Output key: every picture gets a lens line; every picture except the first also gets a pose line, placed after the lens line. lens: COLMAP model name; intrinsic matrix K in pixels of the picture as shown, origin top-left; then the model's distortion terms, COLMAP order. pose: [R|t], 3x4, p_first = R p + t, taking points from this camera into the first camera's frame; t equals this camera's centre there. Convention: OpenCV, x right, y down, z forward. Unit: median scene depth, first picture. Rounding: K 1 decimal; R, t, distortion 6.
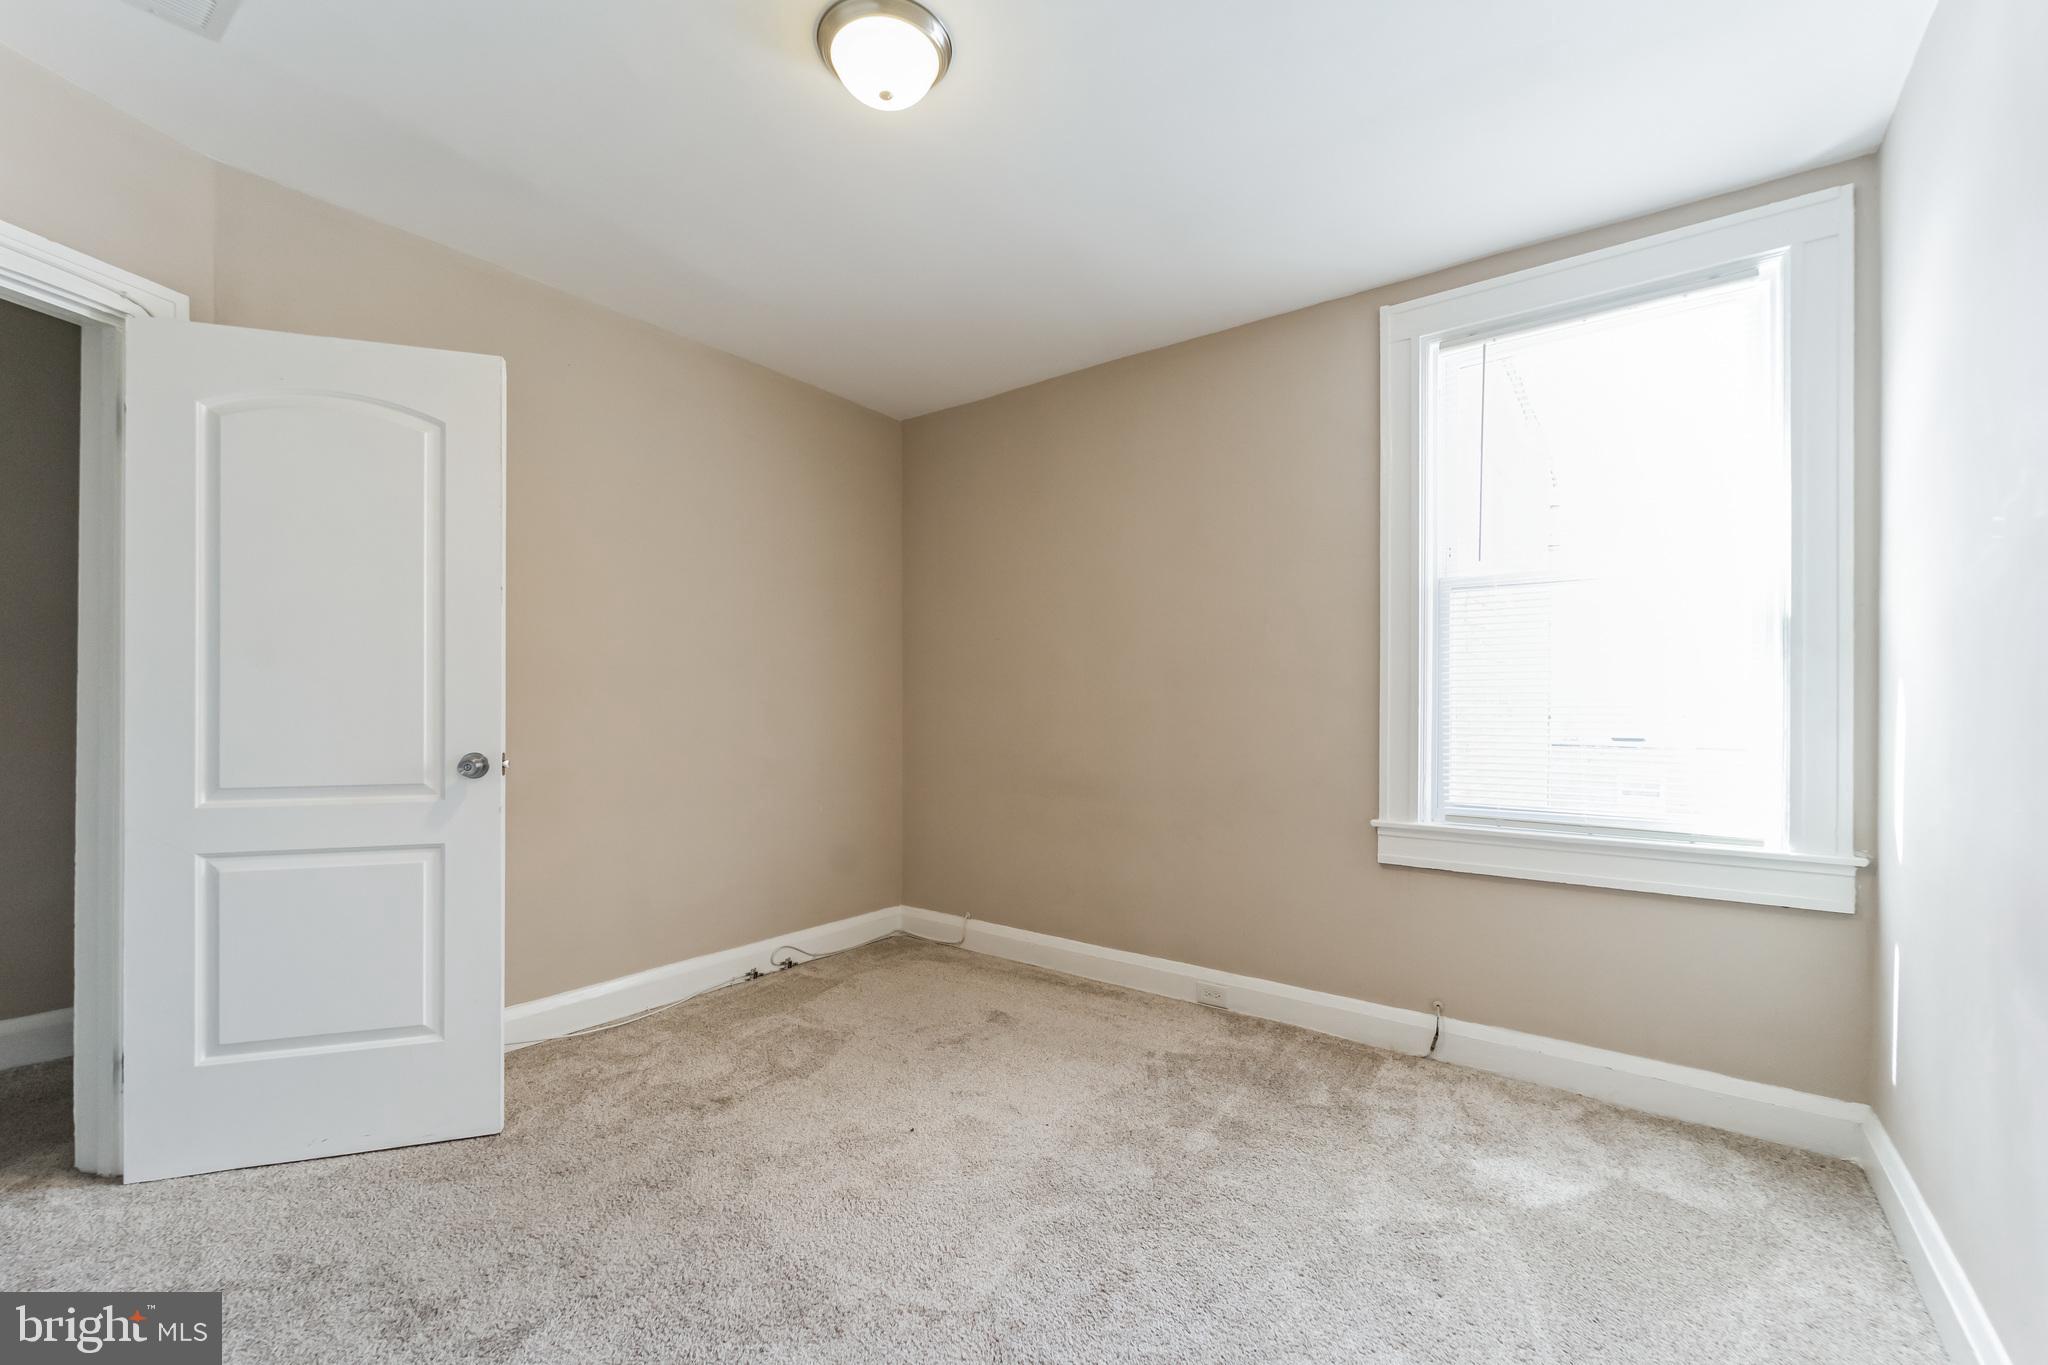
lens RADIAL K [[848.9, 0, 1022.3], [0, 848.9, 688.4], [0, 0, 1]] dist [-0.004001, -0.003222]
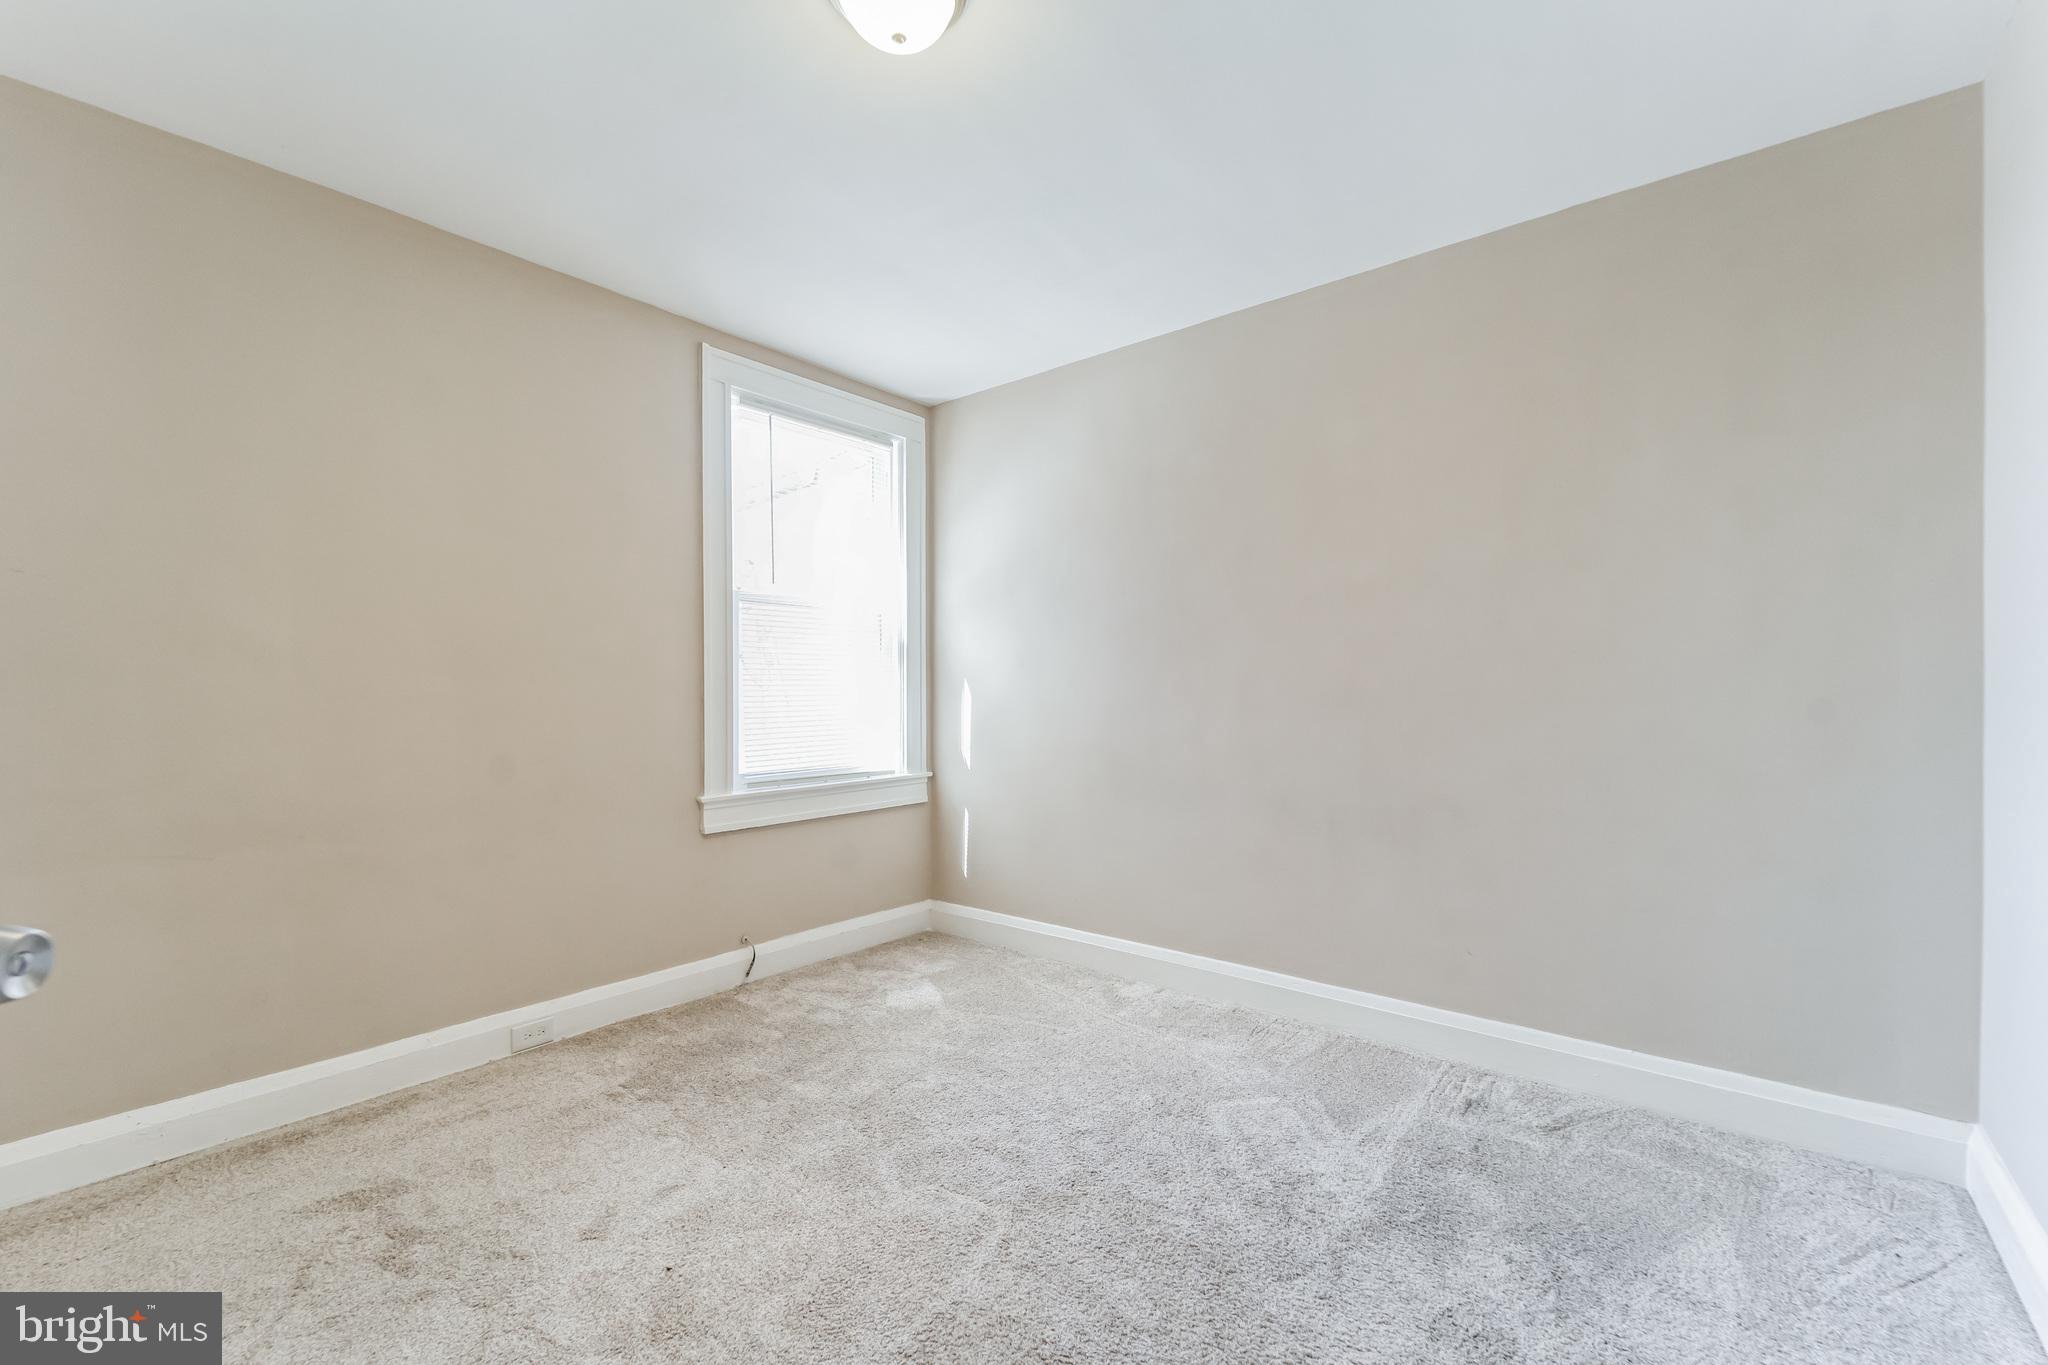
lens RADIAL K [[848.9, 0, 1019.2], [0, 848.9, 690.2], [0, 0, 1]] dist [-0.004001, -0.003222]
pose [[0.026497, -0.000776, 0.999649, -0.740837], [-0.011685, 0.999931, 0.001086, 0.006580], [-0.999581, -0.011710, 0.026486, 0.582847]]
